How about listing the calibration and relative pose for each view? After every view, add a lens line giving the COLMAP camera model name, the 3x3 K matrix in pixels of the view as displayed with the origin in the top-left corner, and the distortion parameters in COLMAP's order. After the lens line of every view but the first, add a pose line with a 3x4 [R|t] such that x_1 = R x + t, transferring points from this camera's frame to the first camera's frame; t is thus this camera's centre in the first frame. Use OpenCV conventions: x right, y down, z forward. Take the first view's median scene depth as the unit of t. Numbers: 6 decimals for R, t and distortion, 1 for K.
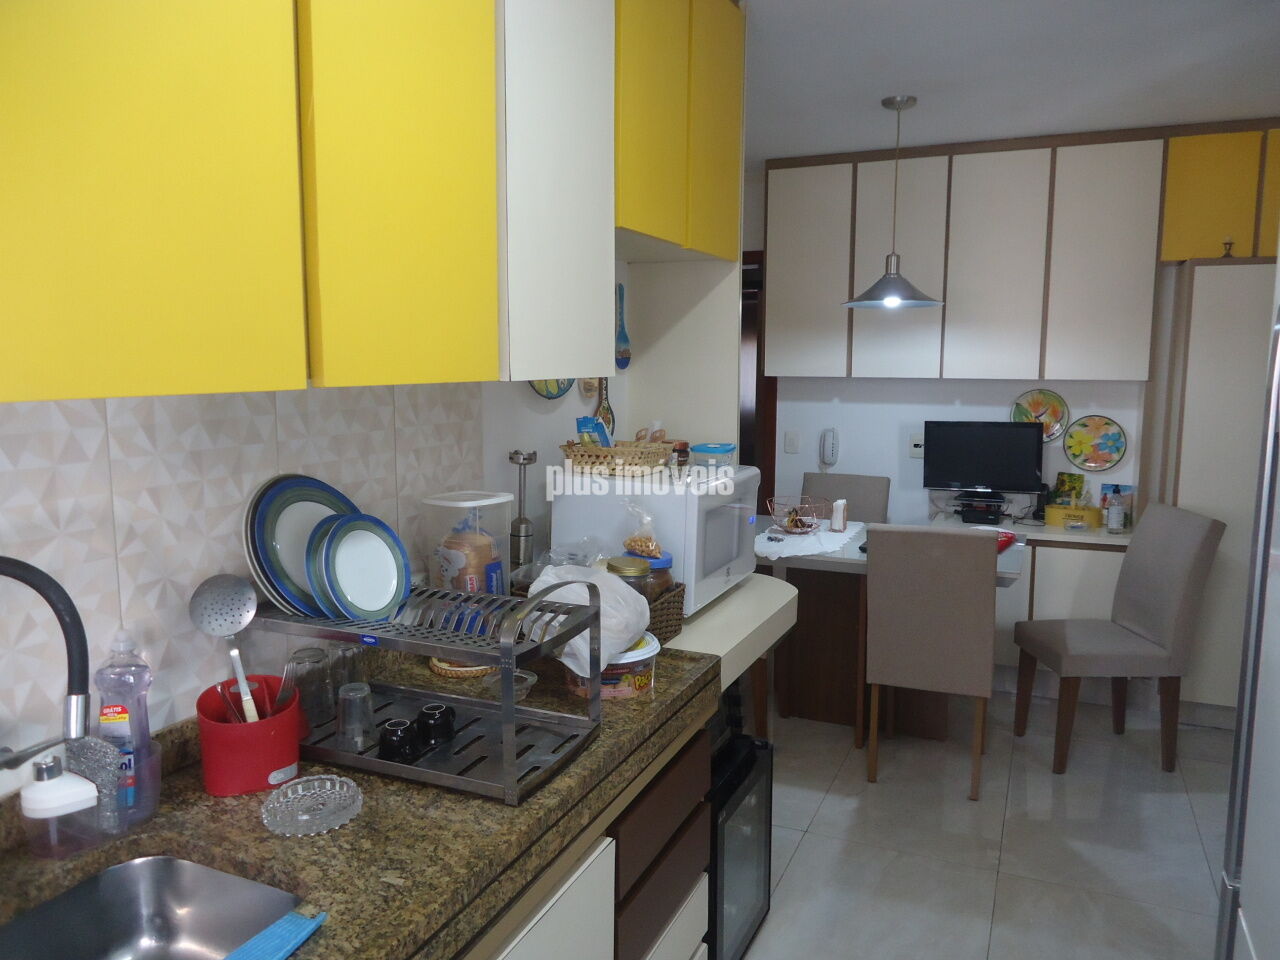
lens RADIAL K [[915.8, 0, 639.2], [0, 915.8, 478.5], [0, 0, 1]] dist [-0.016845, -0.001009]
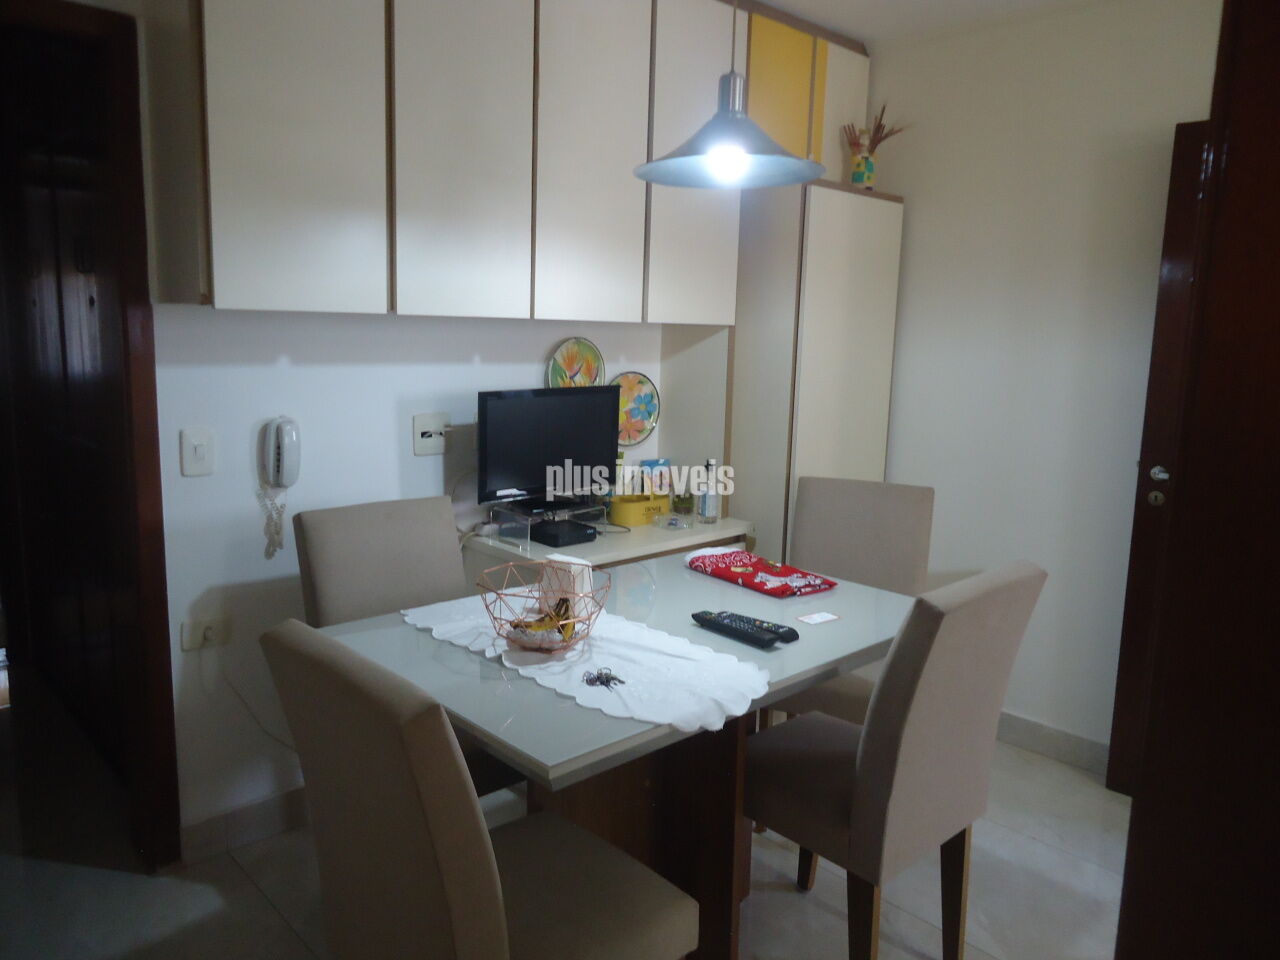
lens RADIAL K [[915.8, 0, 639.2], [0, 915.8, 479.7], [0, 0, 1]] dist [-0.016845, -0.001009]
pose [[0.391896, -0.140272, 0.909253, -0.194688], [0.093942, 0.989244, 0.112122, -0.064126], [-0.915201, 0.041477, 0.400859, 0.680759]]
